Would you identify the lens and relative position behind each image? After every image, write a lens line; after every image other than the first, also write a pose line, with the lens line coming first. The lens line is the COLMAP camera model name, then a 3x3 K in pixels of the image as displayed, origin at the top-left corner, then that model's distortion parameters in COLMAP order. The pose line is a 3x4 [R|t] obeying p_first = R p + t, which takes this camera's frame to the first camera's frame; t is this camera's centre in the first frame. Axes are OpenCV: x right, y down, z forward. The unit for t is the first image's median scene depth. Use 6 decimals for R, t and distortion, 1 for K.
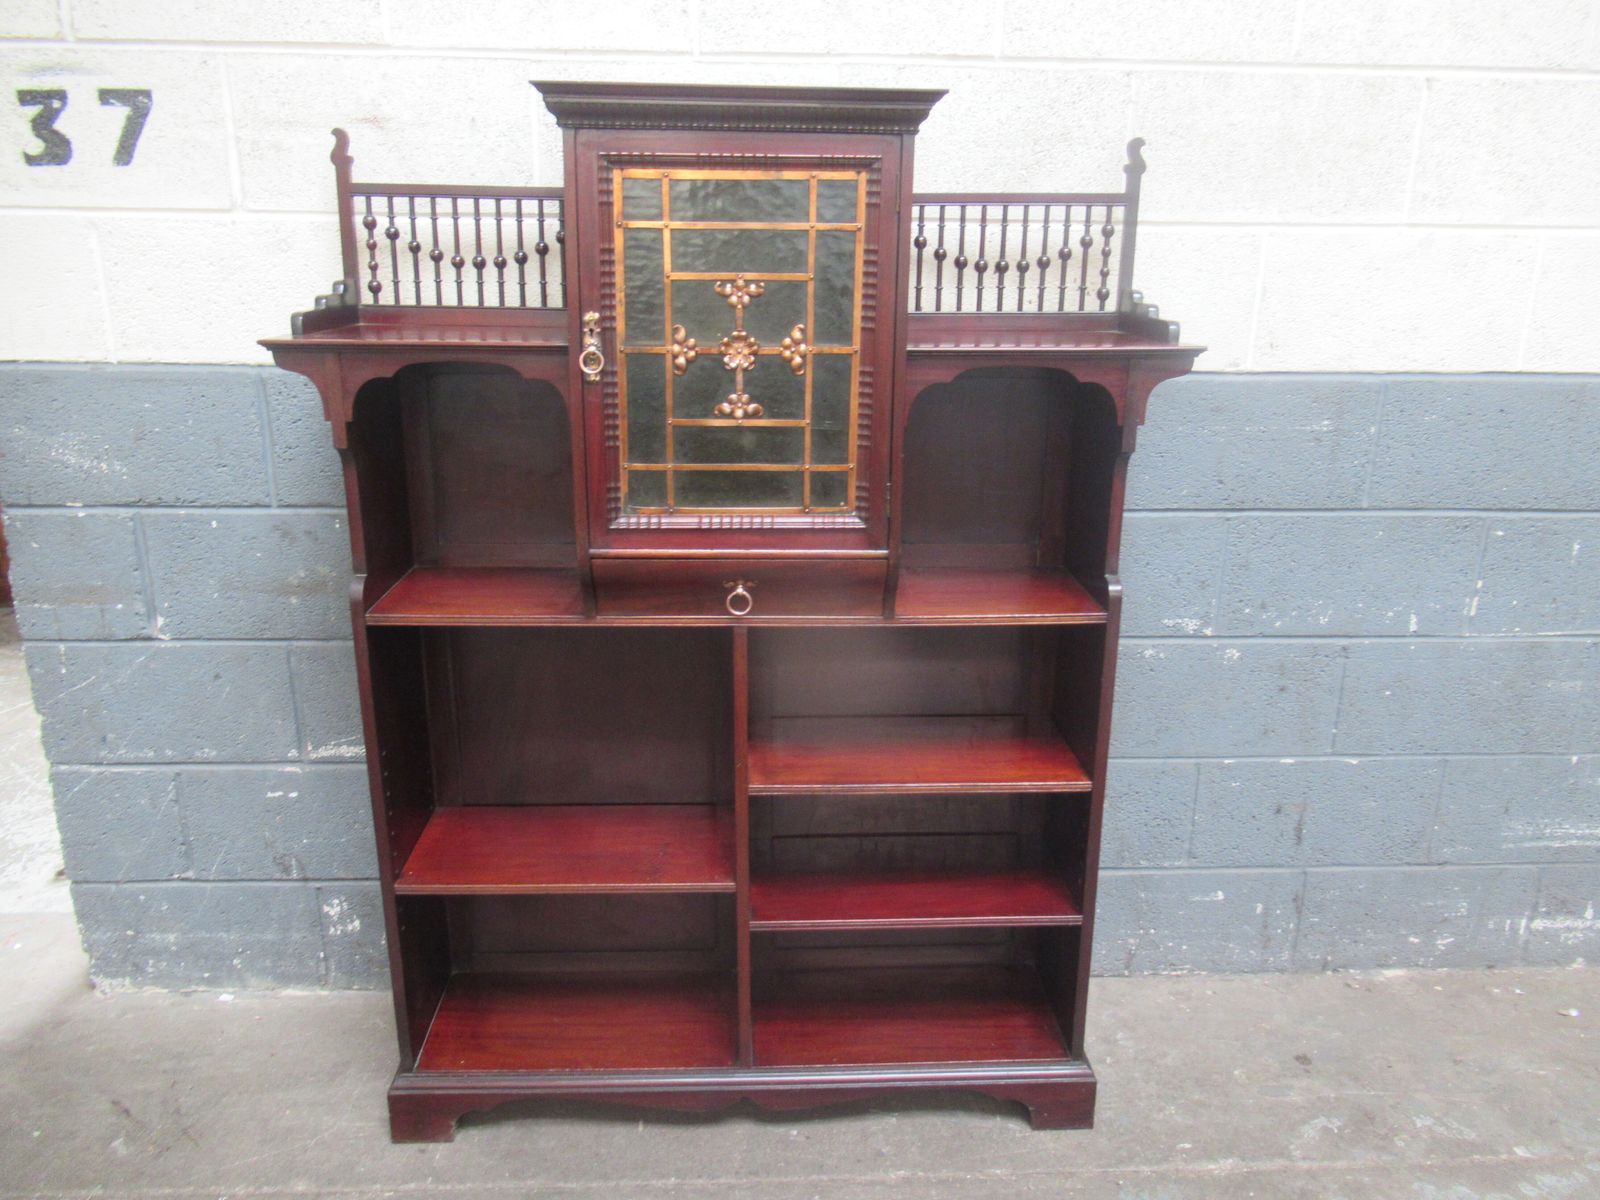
lens RADIAL K [[1201.8, 0, 798.0], [0, 1201.8, 573.9], [0, 0, 1]] dist [-0.018436, 0.010835]
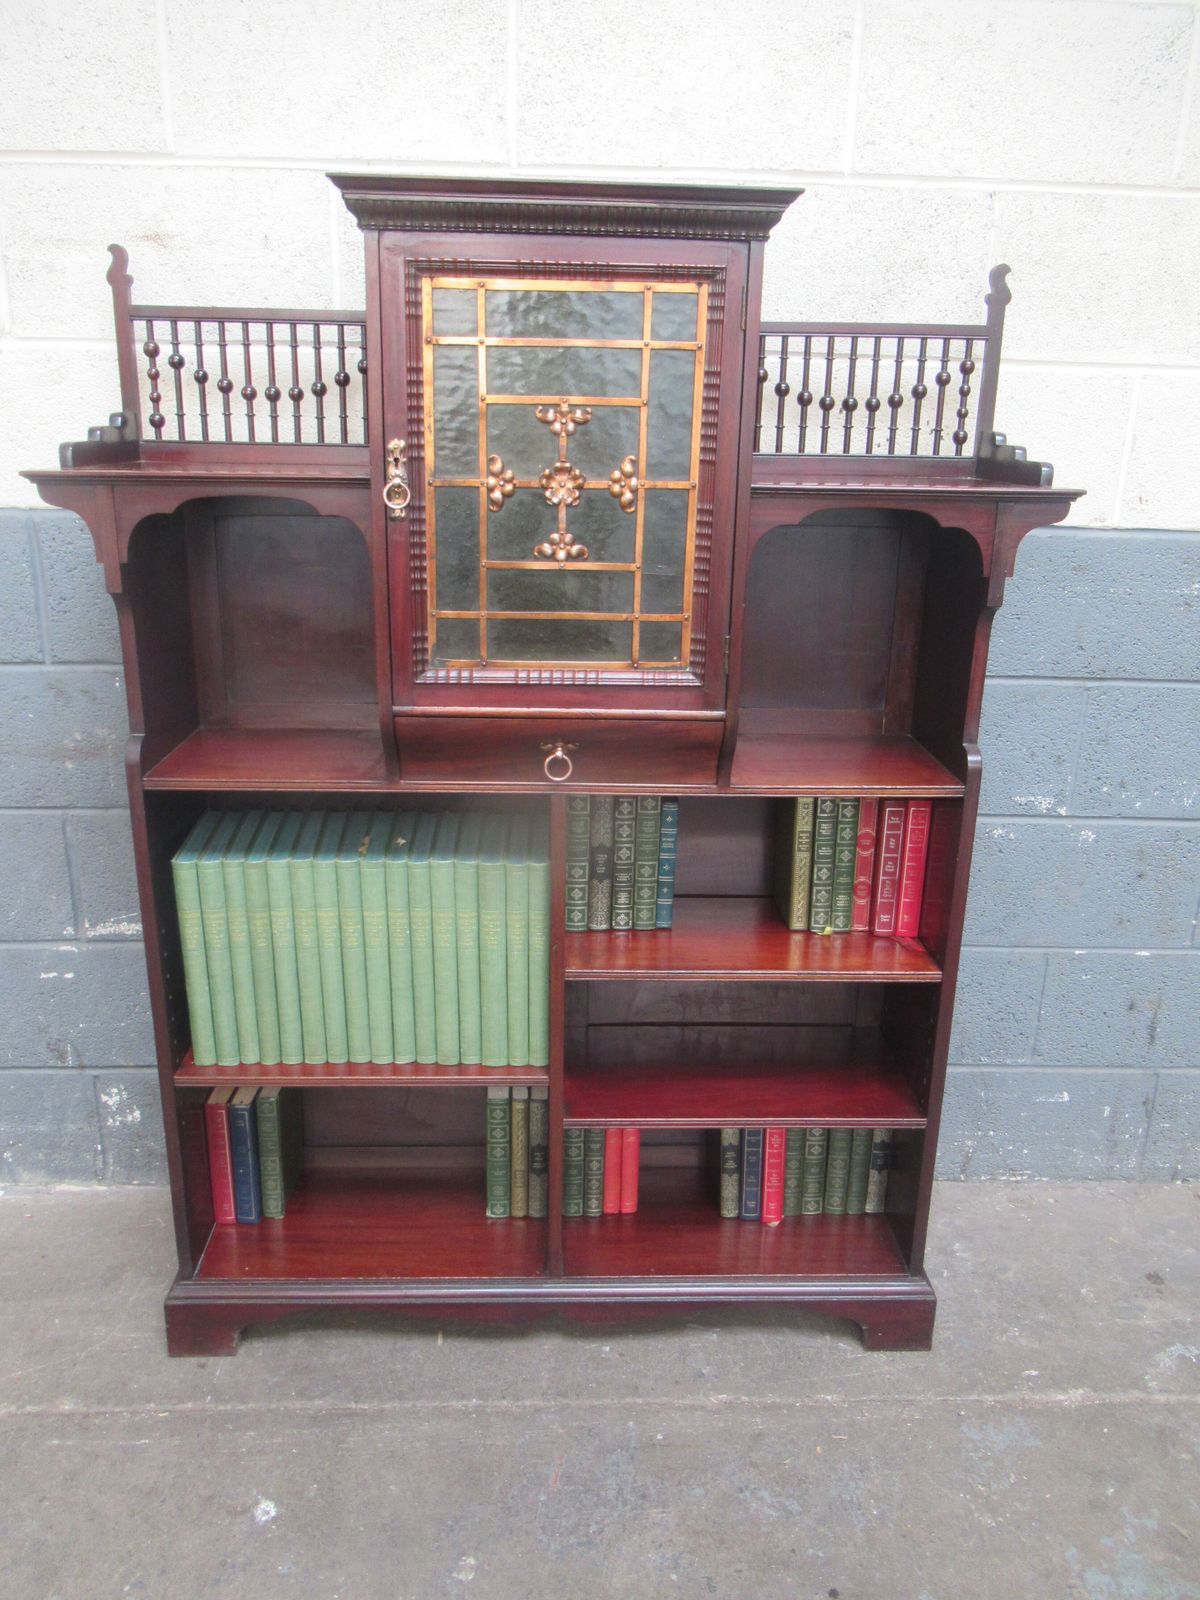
lens RADIAL K [[1201.8, 0, 593.4], [0, 1201.8, 776.8], [0, 0, 1]] dist [-0.018436, 0.010835]
pose [[0.999907, 0.013131, -0.003554, -0.016618], [-0.013089, 0.999848, 0.011507, 0.017053], [0.003705, -0.011459, 0.999927, 0.089479]]
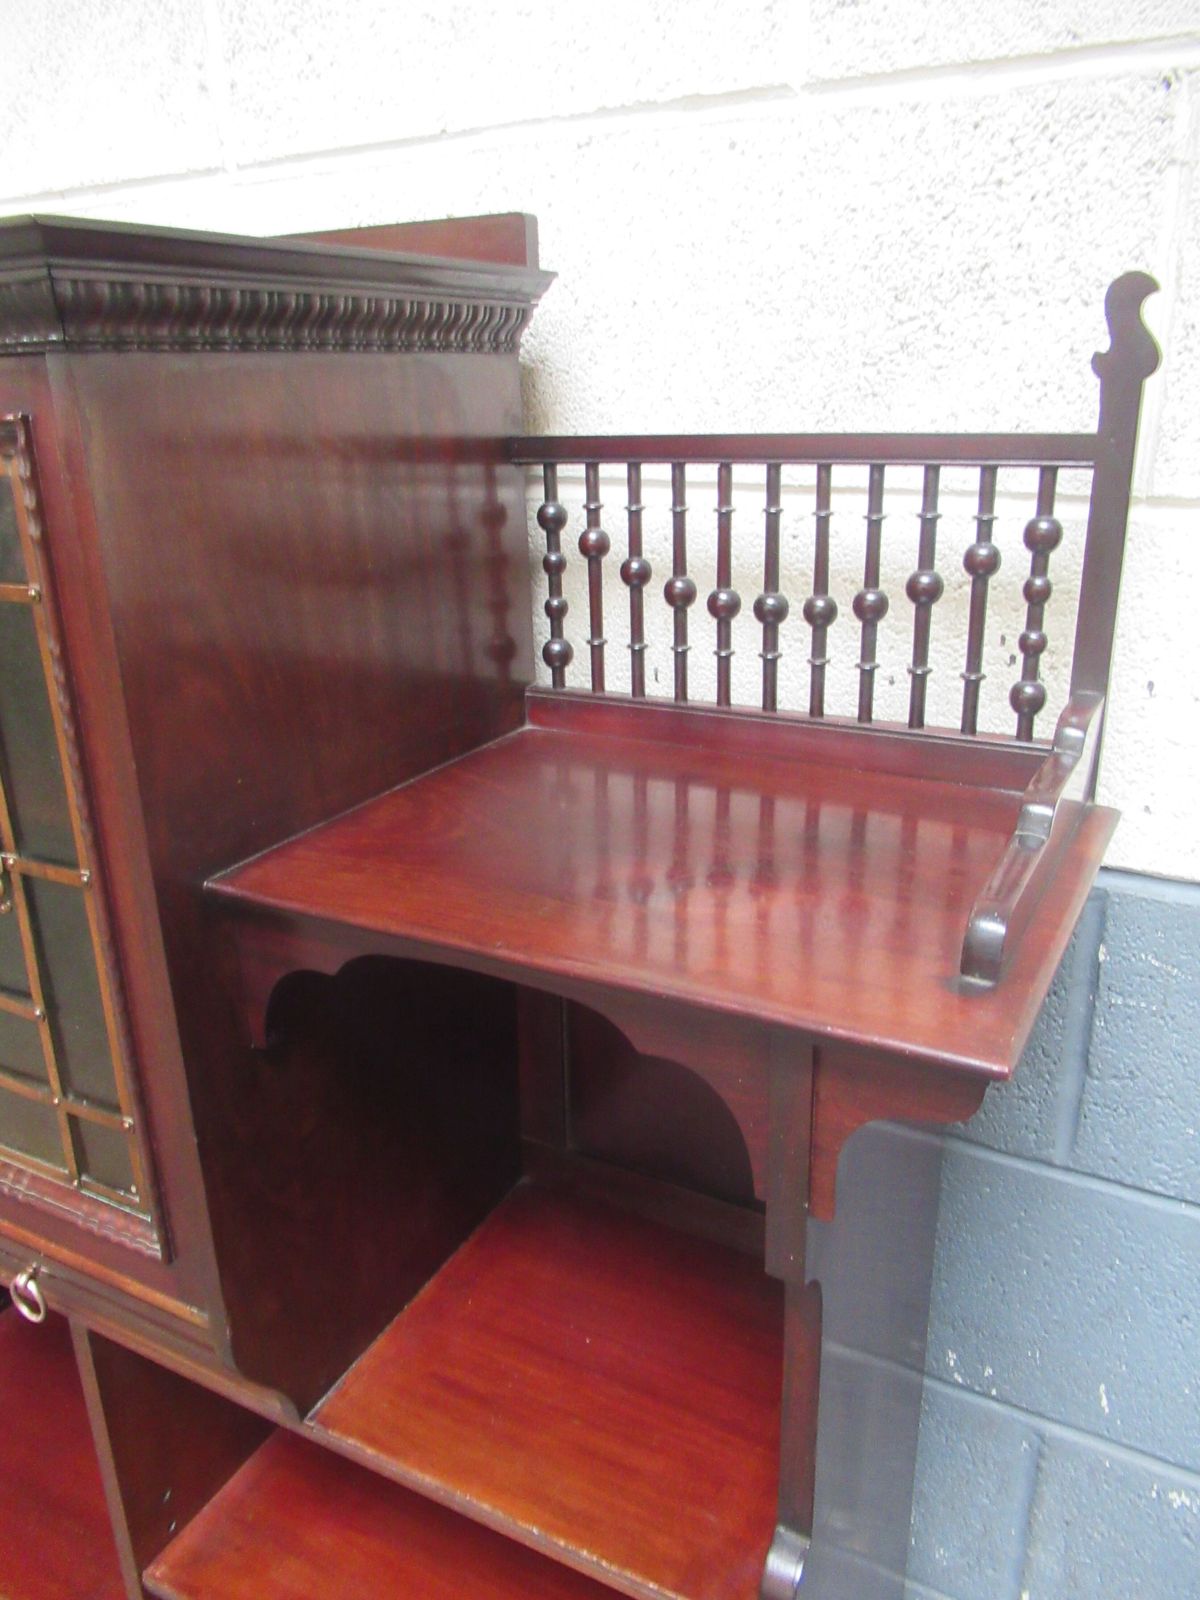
lens RADIAL K [[1201.8, 0, 585.1], [0, 1201.8, 784.5], [0, 0, 1]] dist [-0.018436, 0.010835]
pose [[0.860653, 0.134719, -0.491047, 0.331537], [-0.105795, 0.990631, 0.086355, -0.230272], [0.498080, -0.022371, 0.866843, 0.619769]]
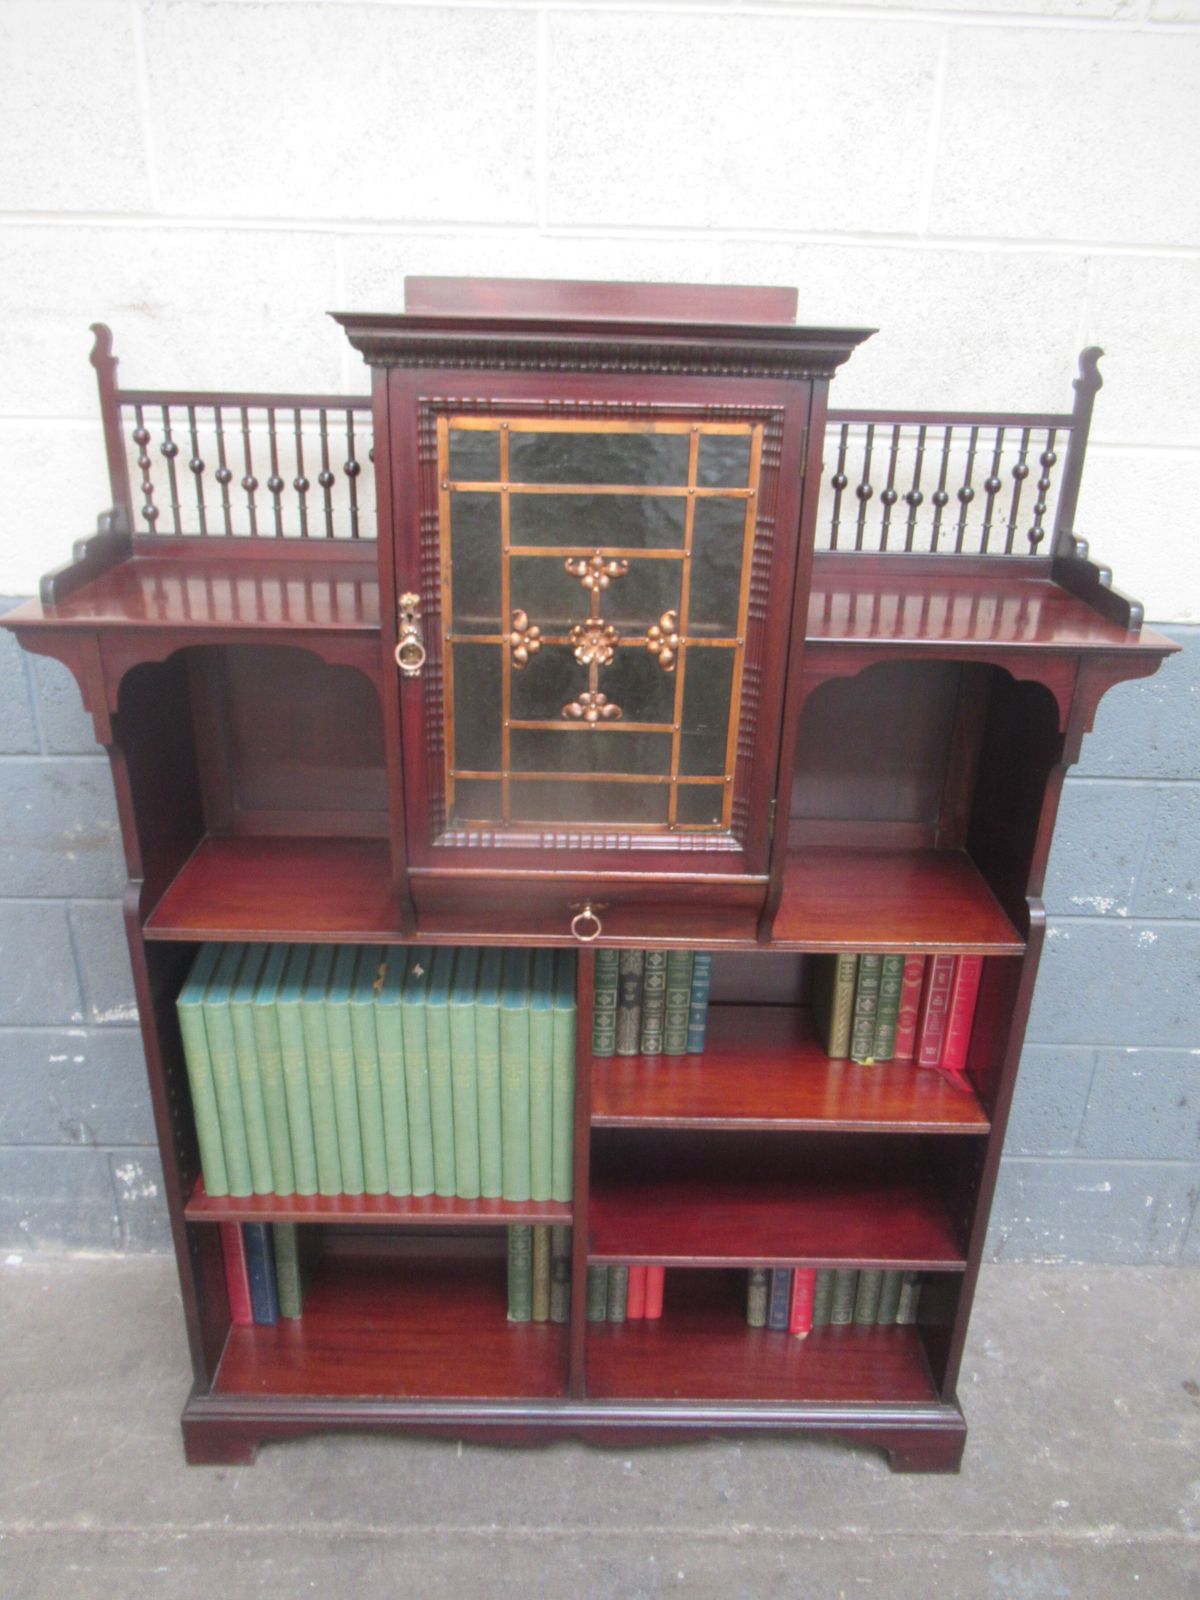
lens RADIAL K [[1201.8, 0, 592.9], [0, 1201.8, 779.6], [0, 0, 1]] dist [-0.018436, 0.010835]
pose [[0.999337, 0.027428, -0.023961, -0.023490], [-0.024601, 0.993493, 0.111208, -0.155273], [0.026856, -0.110545, 0.993508, 0.164379]]
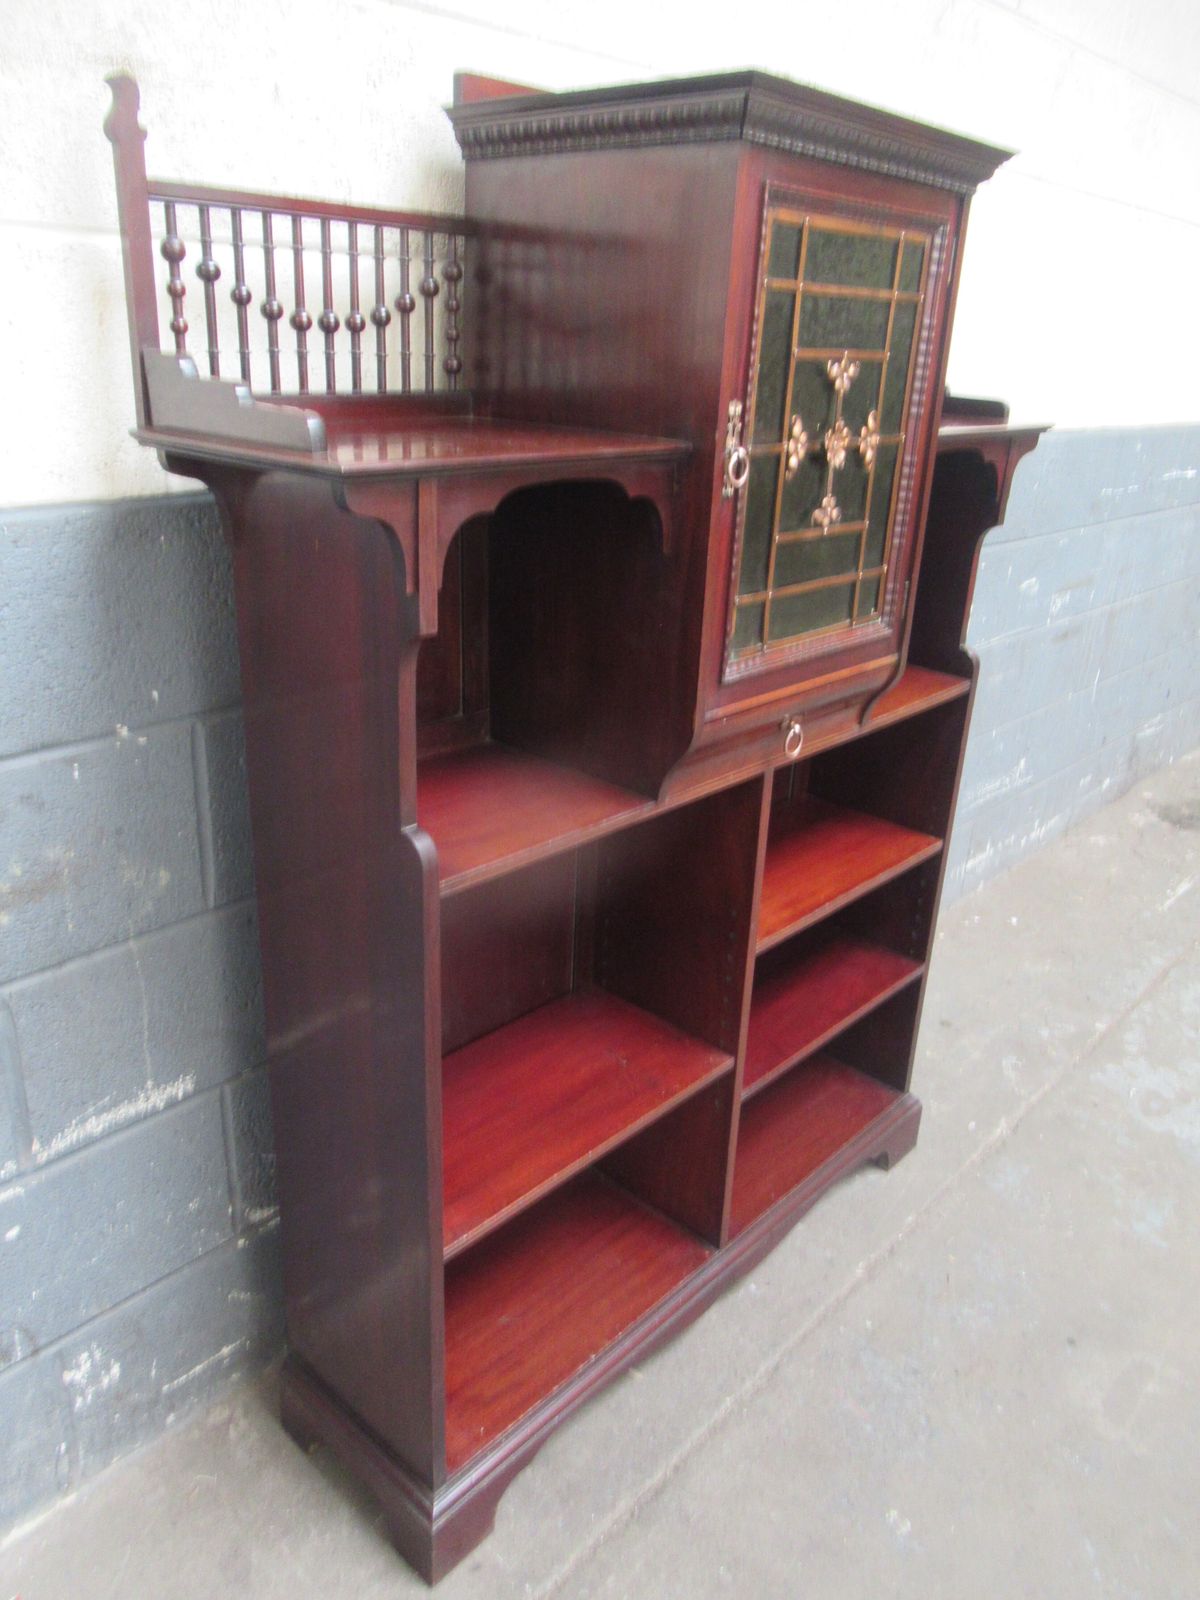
lens RADIAL K [[1201.8, 0, 613.1], [0, 1201.8, 786.7], [0, 0, 1]] dist [-0.018436, 0.010835]
pose [[0.700654, -0.233237, 0.674303, -0.654677], [0.155996, 0.972274, 0.174211, -0.104874], [-0.696239, -0.016873, 0.717612, 0.424277]]
